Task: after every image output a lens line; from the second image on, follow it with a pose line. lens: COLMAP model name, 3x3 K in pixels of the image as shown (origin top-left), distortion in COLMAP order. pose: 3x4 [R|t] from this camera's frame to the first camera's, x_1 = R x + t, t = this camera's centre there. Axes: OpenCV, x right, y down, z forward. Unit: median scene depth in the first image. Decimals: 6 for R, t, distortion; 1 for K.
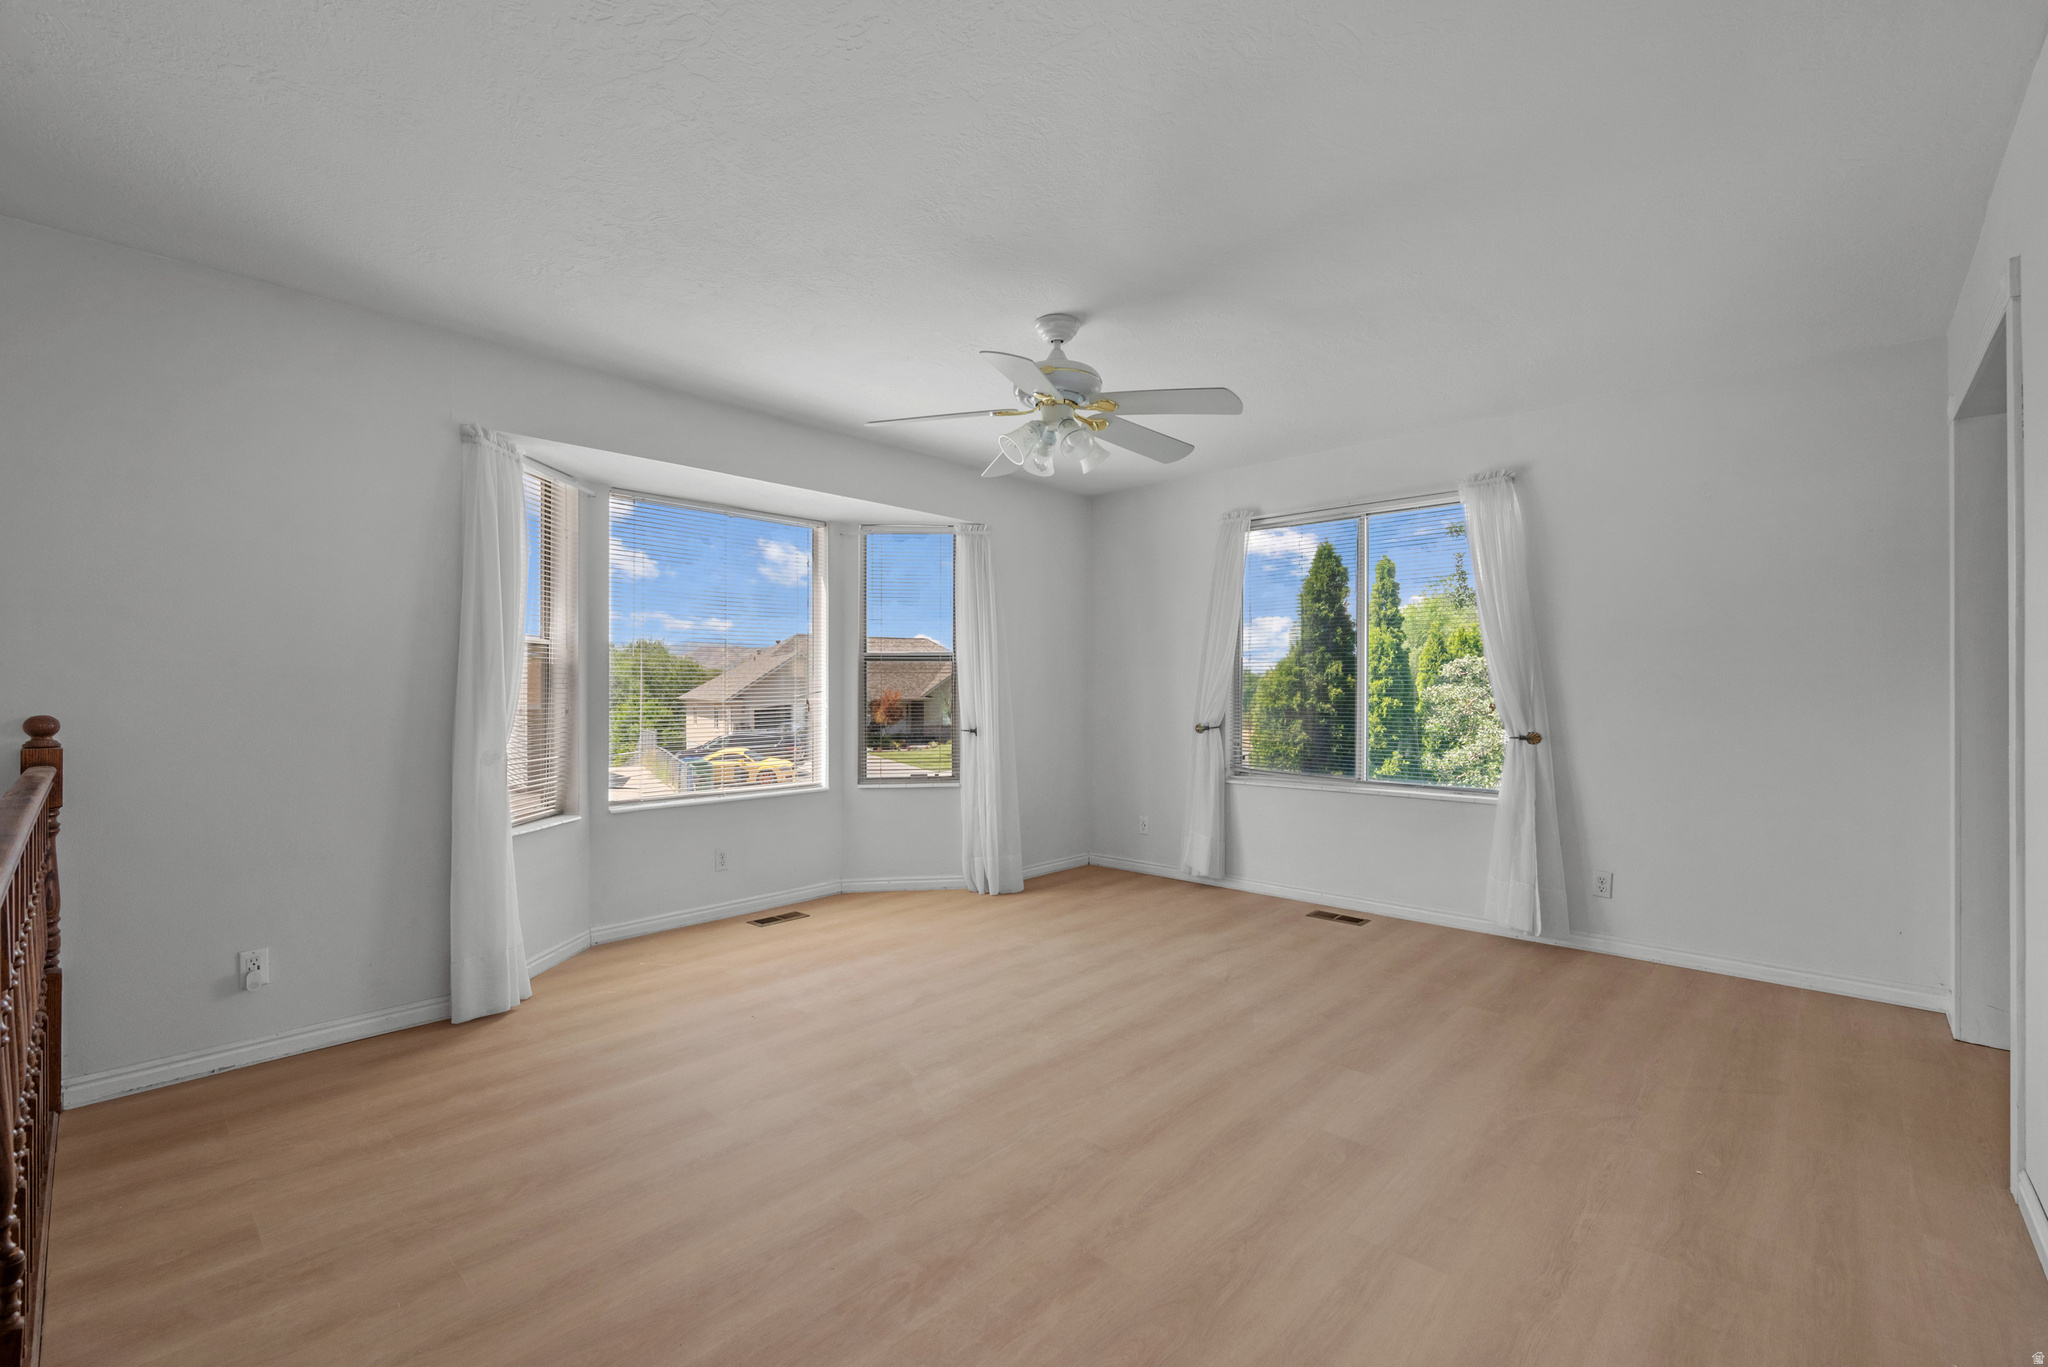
lens RADIAL K [[923.3, 0, 1027.9], [0, 923.3, 684.2], [0, 0, 1]] dist [-0.000050, -0.000026]
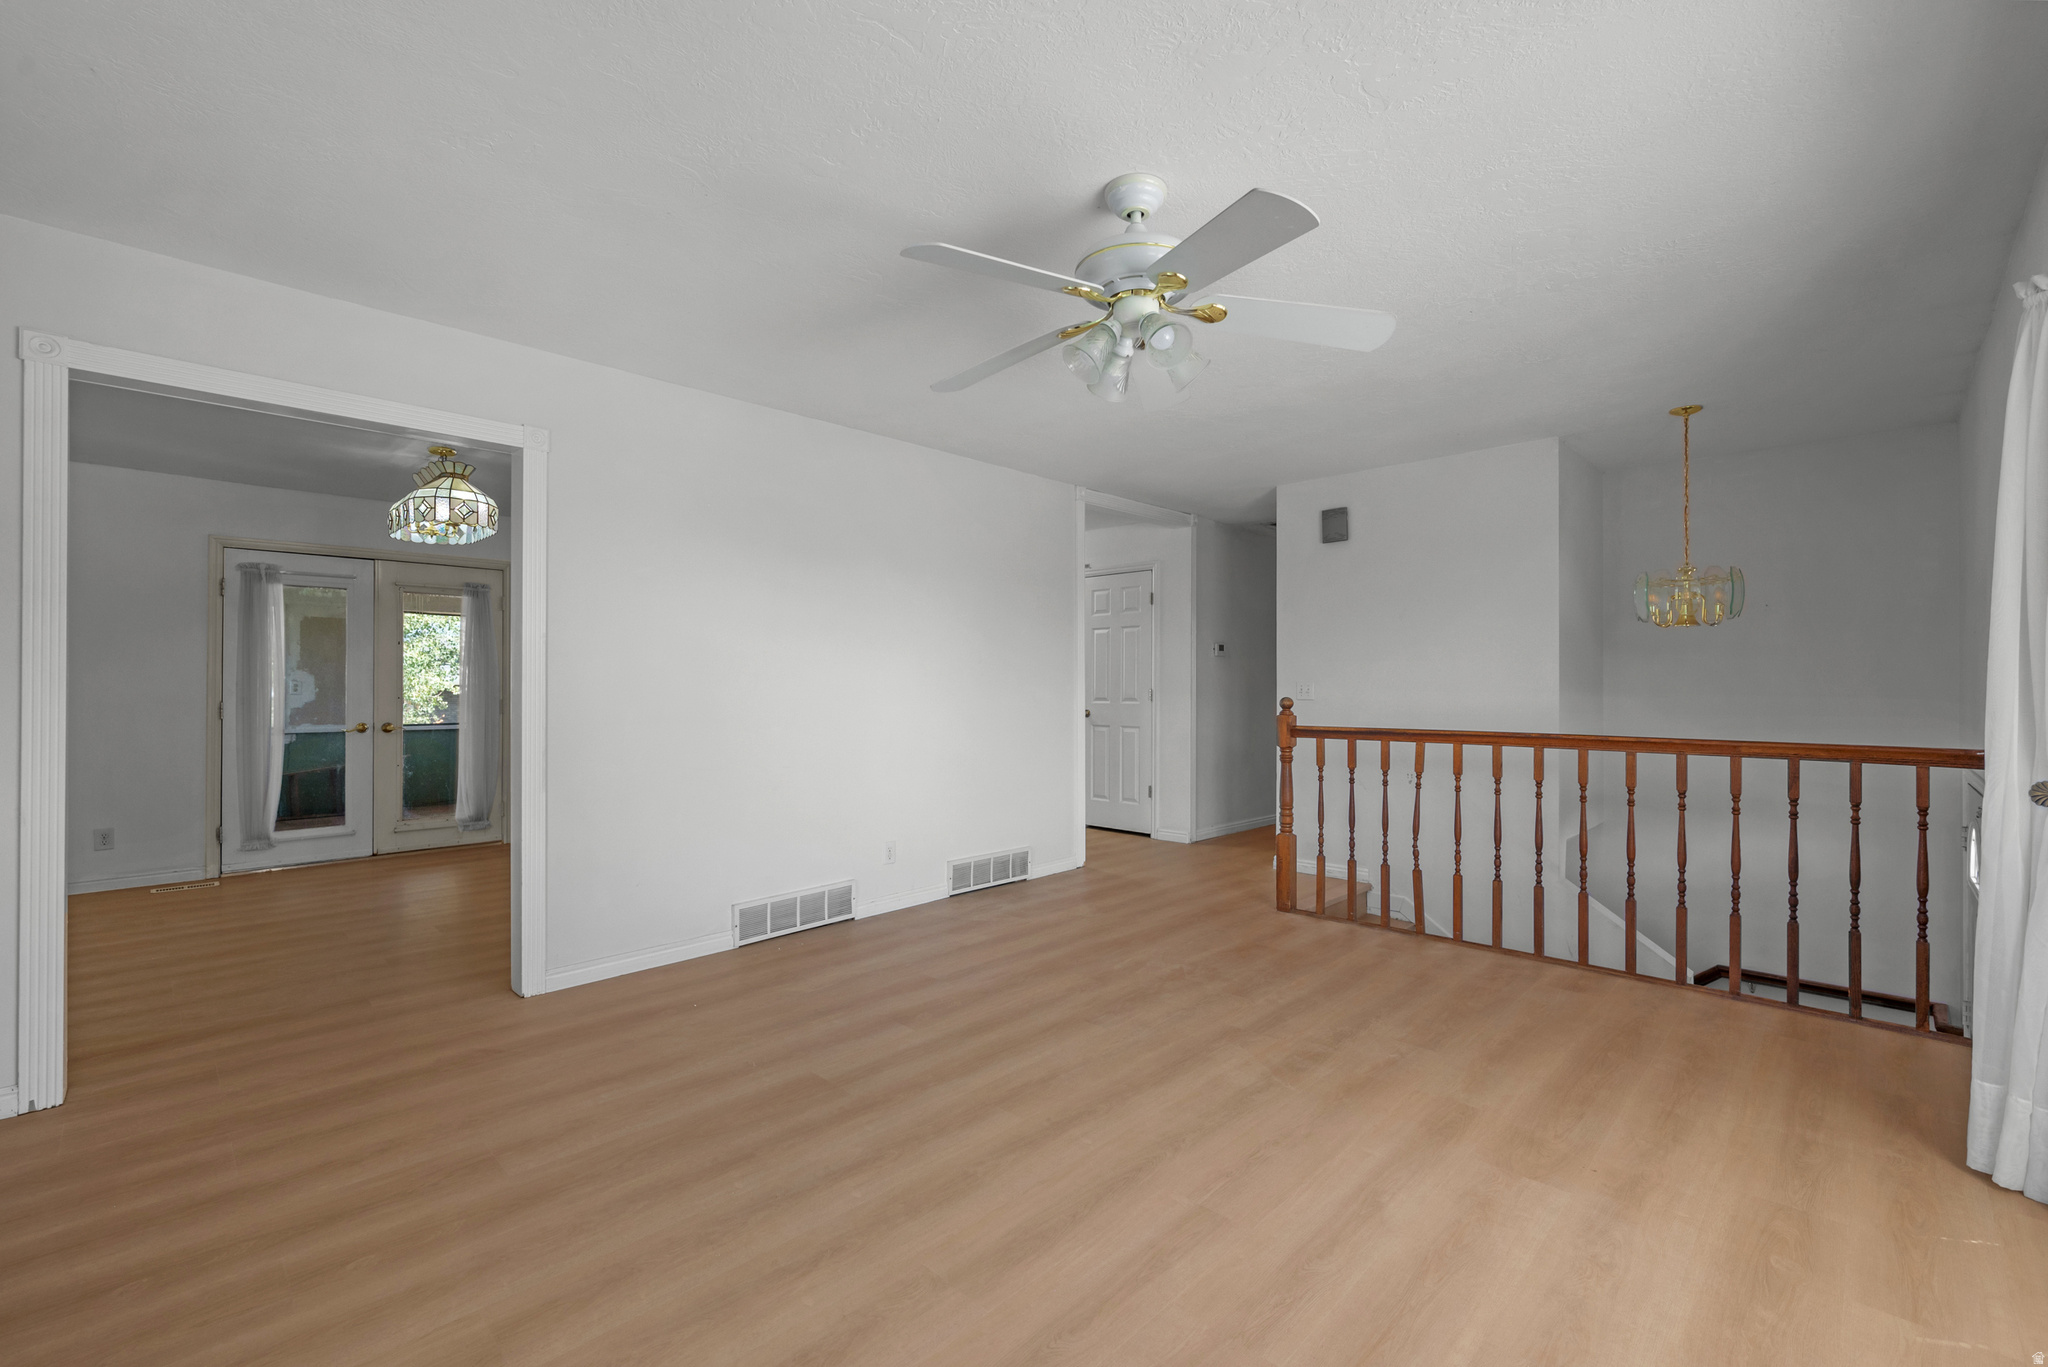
lens RADIAL K [[874.2, 0, 1015.2], [0, 874.2, 686.0], [0, 0, 1]] dist [-0.003821, -0.000003]
pose [[-0.999151, 0.002269, 0.041131, 0.122913], [0.002060, 0.999985, -0.005127, 0.010977], [-0.041142, -0.005038, -0.999141, 2.089747]]
